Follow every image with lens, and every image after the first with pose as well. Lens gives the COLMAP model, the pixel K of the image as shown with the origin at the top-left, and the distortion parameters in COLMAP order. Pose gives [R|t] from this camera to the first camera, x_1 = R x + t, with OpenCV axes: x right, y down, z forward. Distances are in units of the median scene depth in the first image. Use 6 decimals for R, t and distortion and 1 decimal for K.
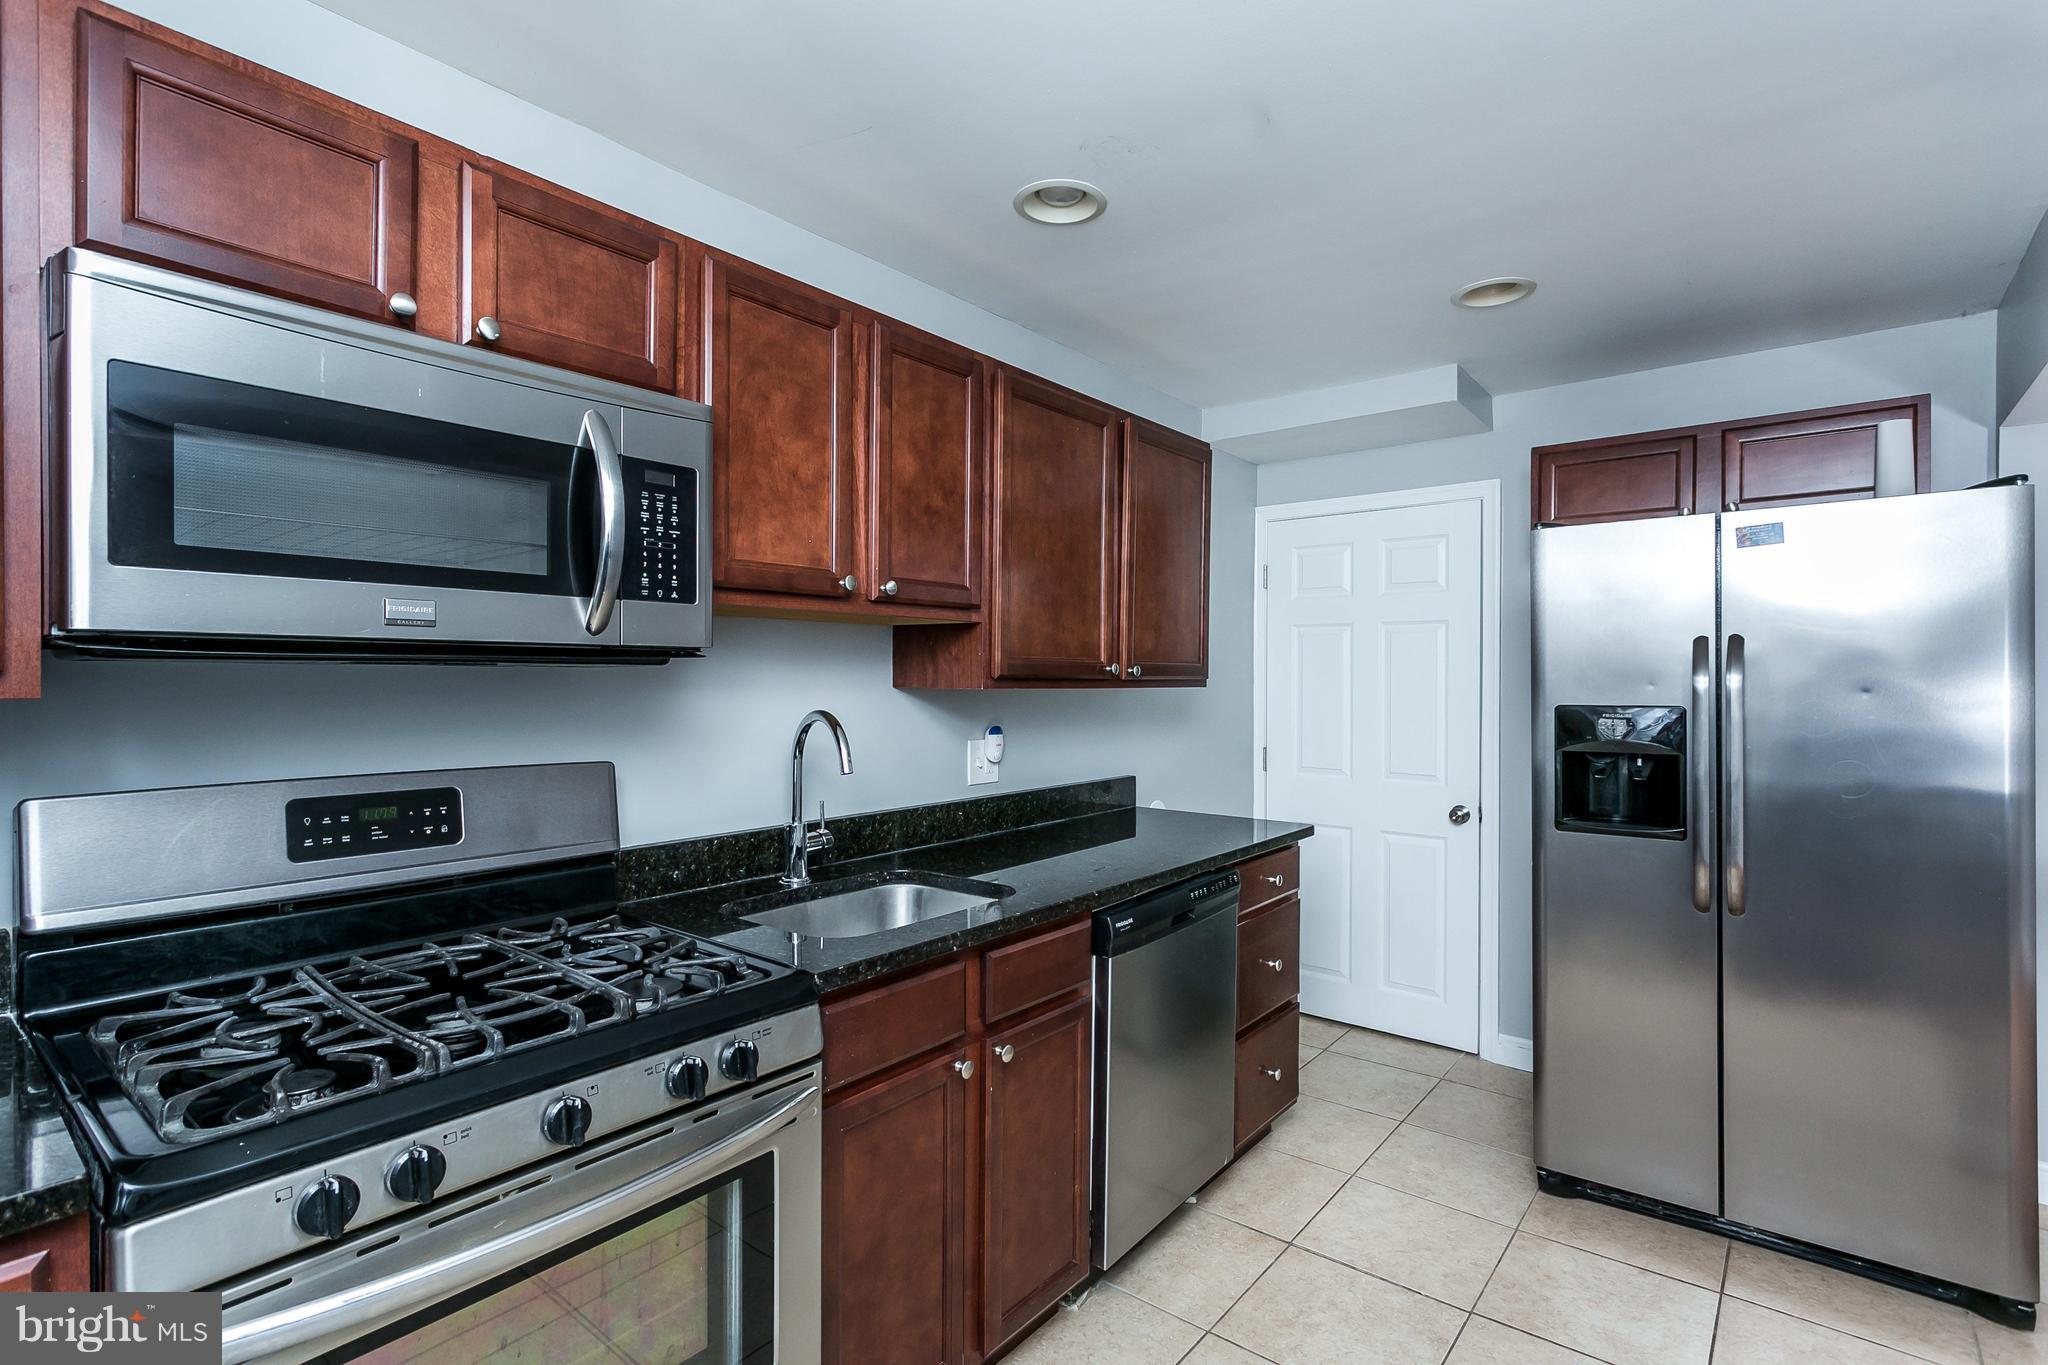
lens RADIAL K [[1018.3, 0, 992.6], [0, 1018.3, 680.4], [0, 0, 1]] dist [0.013352, -0.001240]
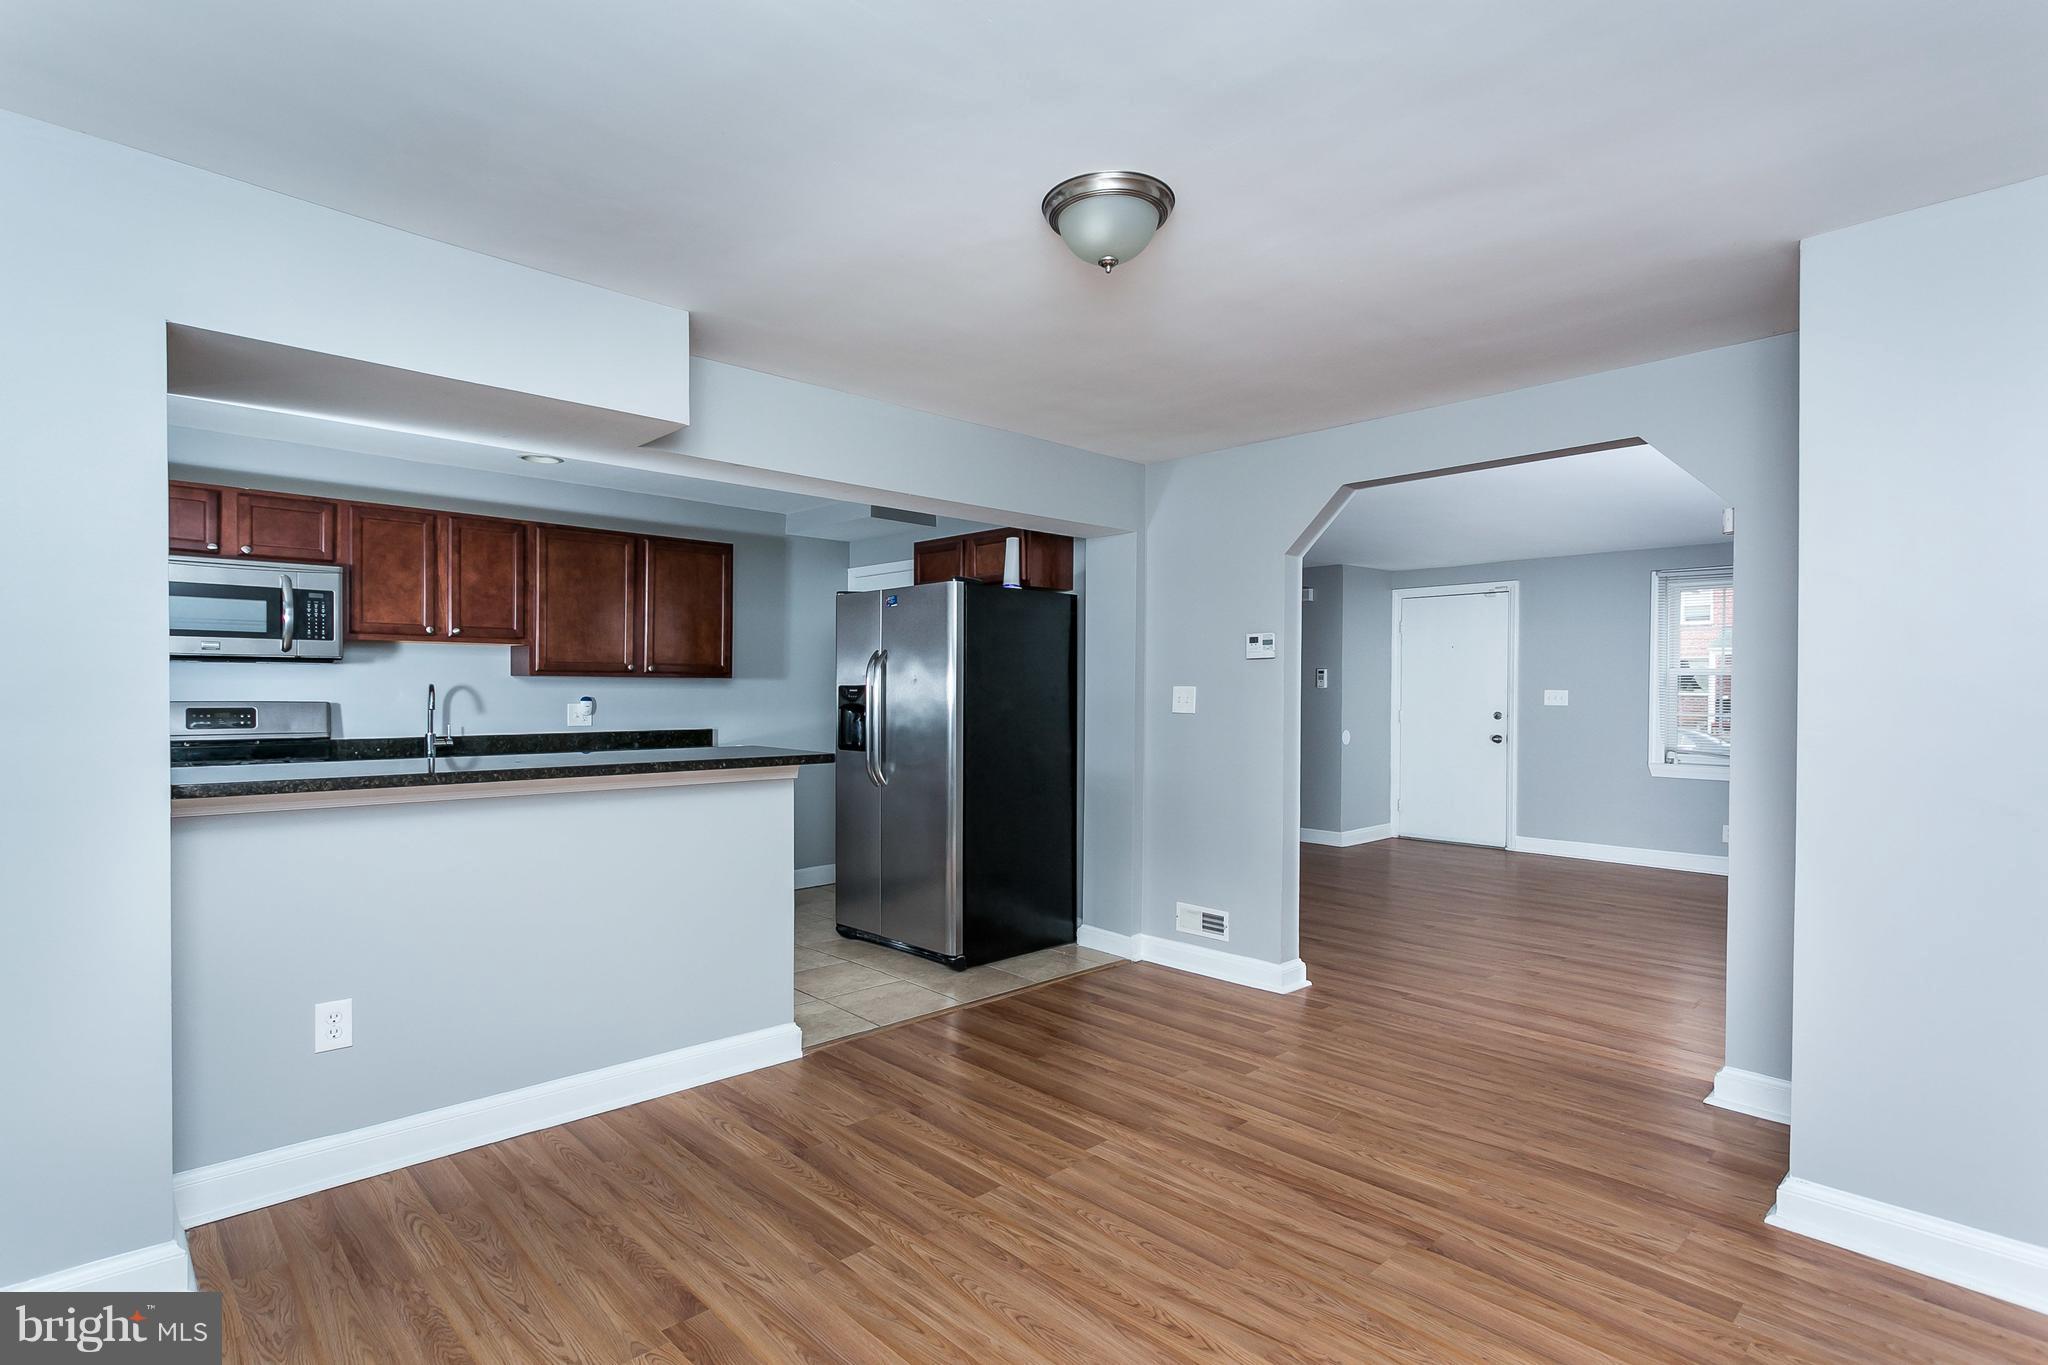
lens RADIAL K [[1018.3, 0, 992.6], [0, 1018.3, 680.4], [0, 0, 1]] dist [0.013352, -0.001240]
pose [[0.988272, -0.008211, -0.152481, 1.650946], [0.005815, 0.999853, -0.016148, 0.075837], [0.152591, 0.015072, 0.988174, -1.263313]]
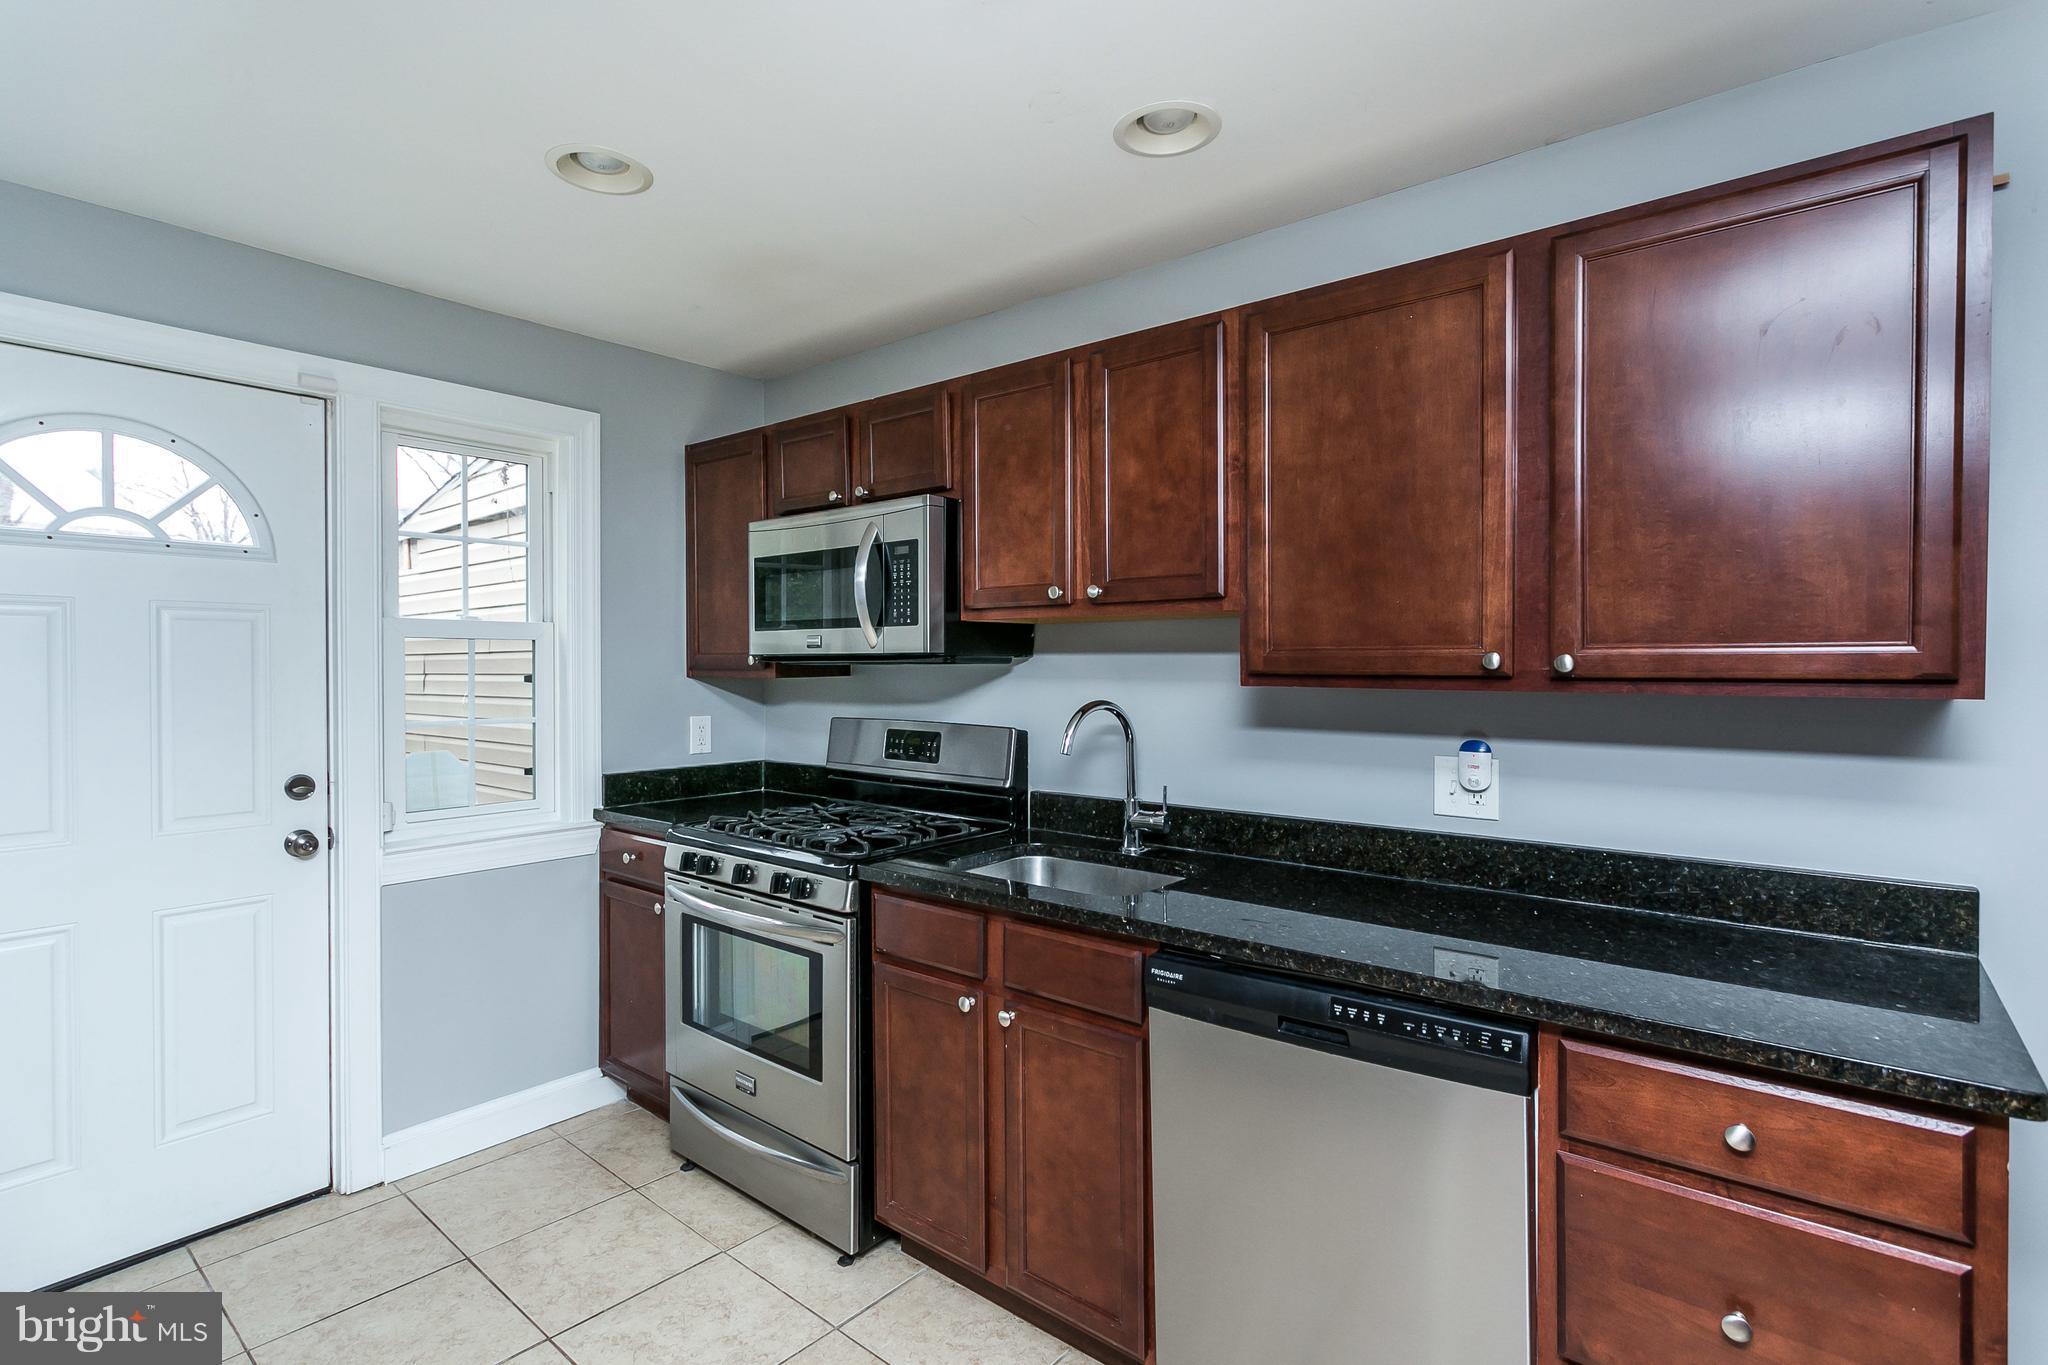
lens RADIAL K [[967.4, 0, 1014.3], [0, 967.4, 682.9], [0, 0, 1]] dist [0.000391, 0.001252]
pose [[-0.019077, 0.011922, -0.999747, 1.063038], [-0.005172, 0.999914, 0.012023, -0.004321], [0.999805, 0.005400, -0.019014, 1.049219]]
